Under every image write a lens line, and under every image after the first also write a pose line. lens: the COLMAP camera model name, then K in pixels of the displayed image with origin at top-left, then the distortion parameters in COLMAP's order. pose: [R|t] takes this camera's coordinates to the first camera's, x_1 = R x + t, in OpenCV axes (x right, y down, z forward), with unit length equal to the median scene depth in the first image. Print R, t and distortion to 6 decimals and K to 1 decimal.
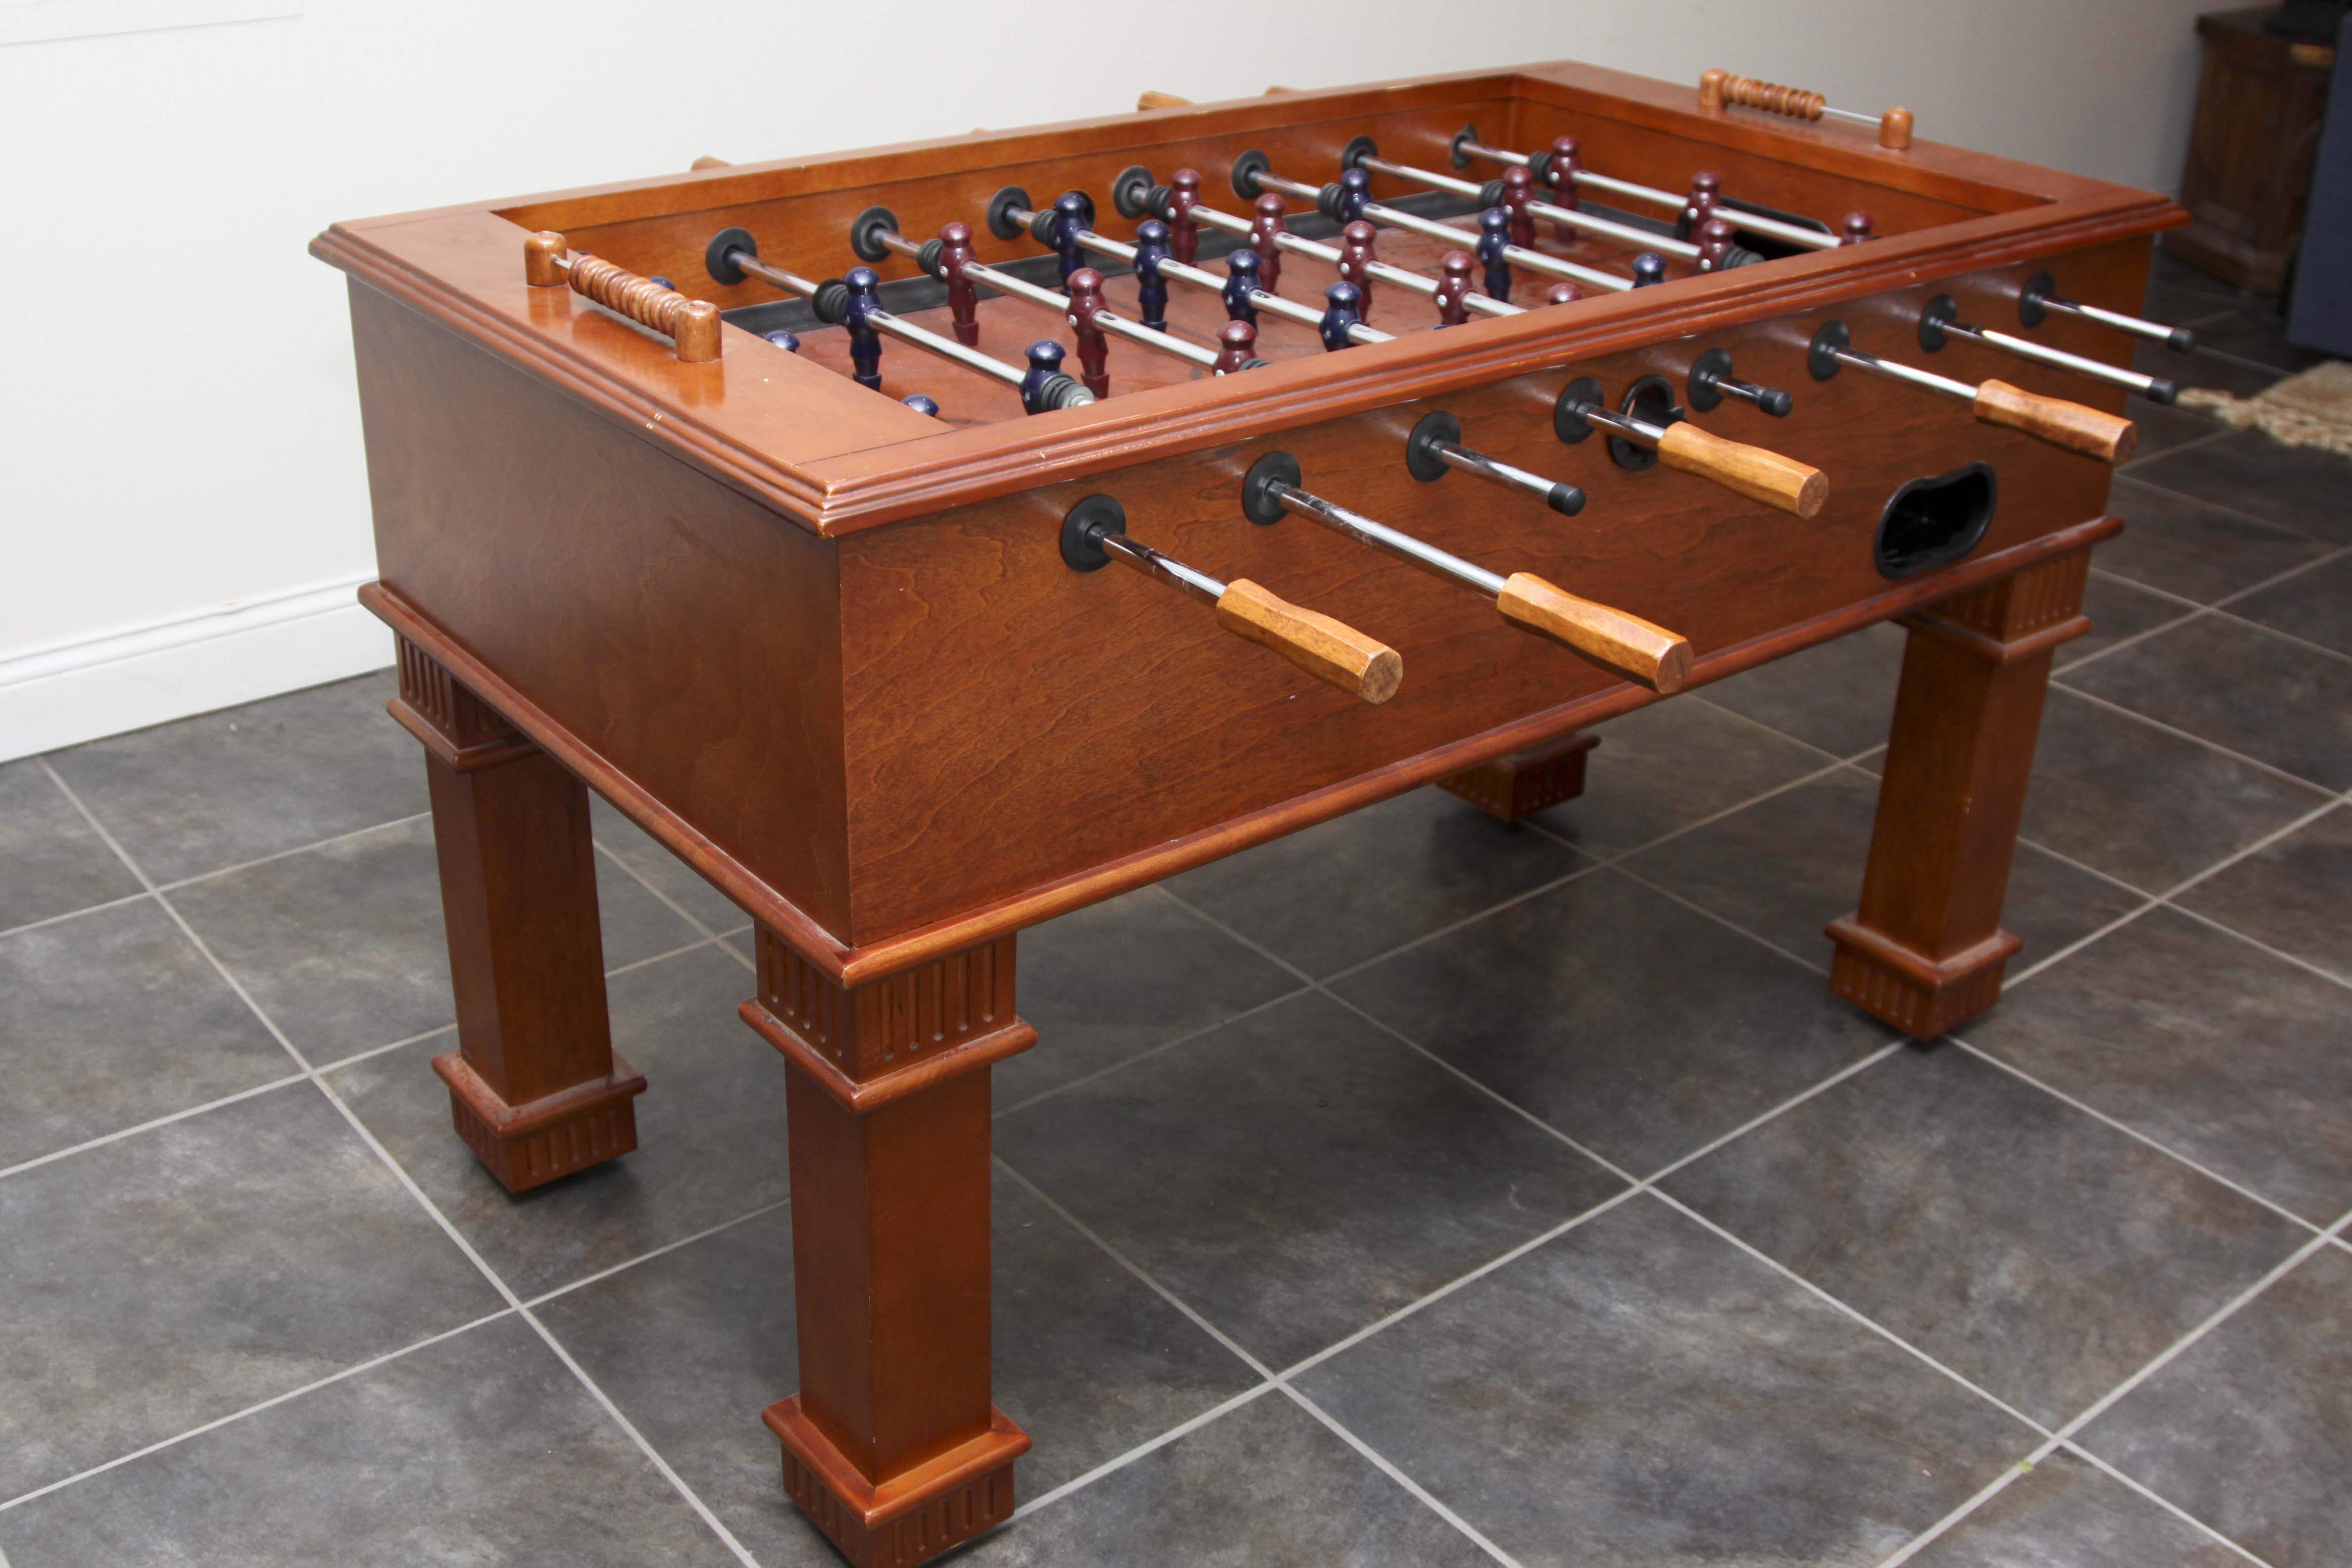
lens RADIAL K [[2472.0, 0, 1181.6], [0, 2472.0, 780.7], [0, 0, 1]] dist [-0.147170, 0.084561]
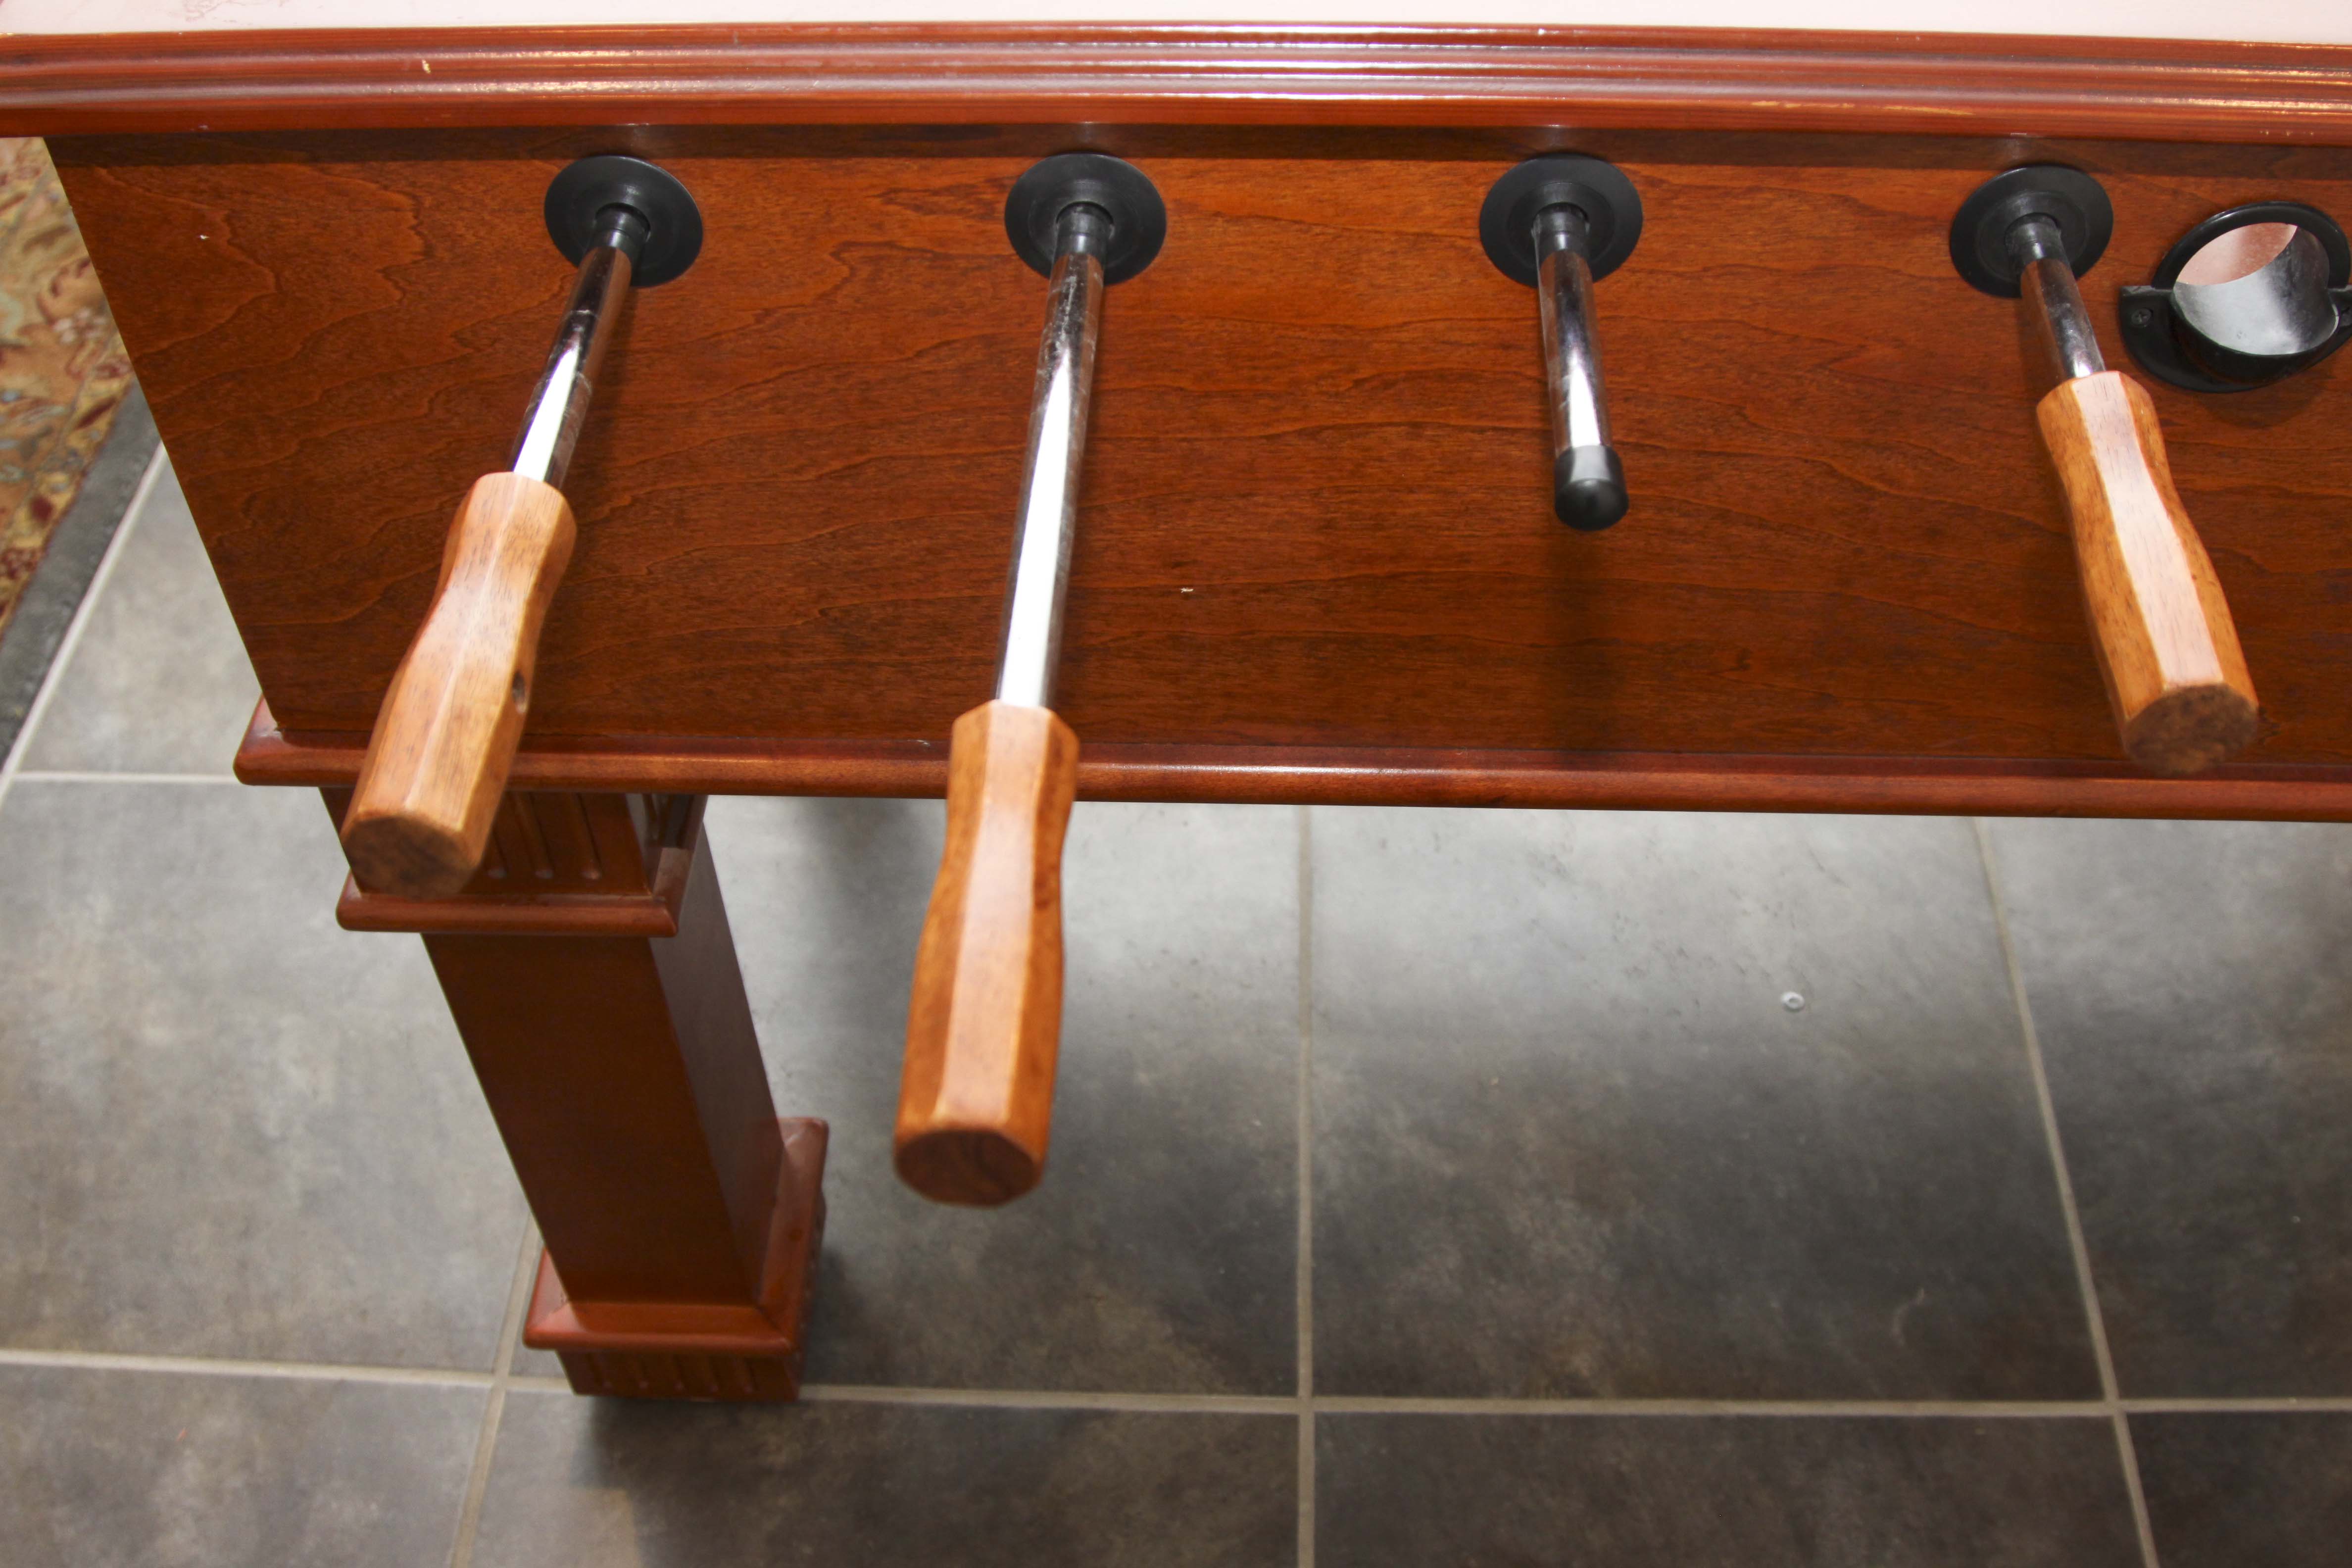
lens RADIAL K [[2472.0, 0, 1181.6], [0, 2472.0, 780.7], [0, 0, 1]] dist [-0.147170, 0.084561]
pose [[0.754629, 0.452231, -0.475417, 0.319502], [-0.255719, 0.869962, 0.421632, -0.225071], [0.604270, -0.196603, 0.772143, 0.616041]]
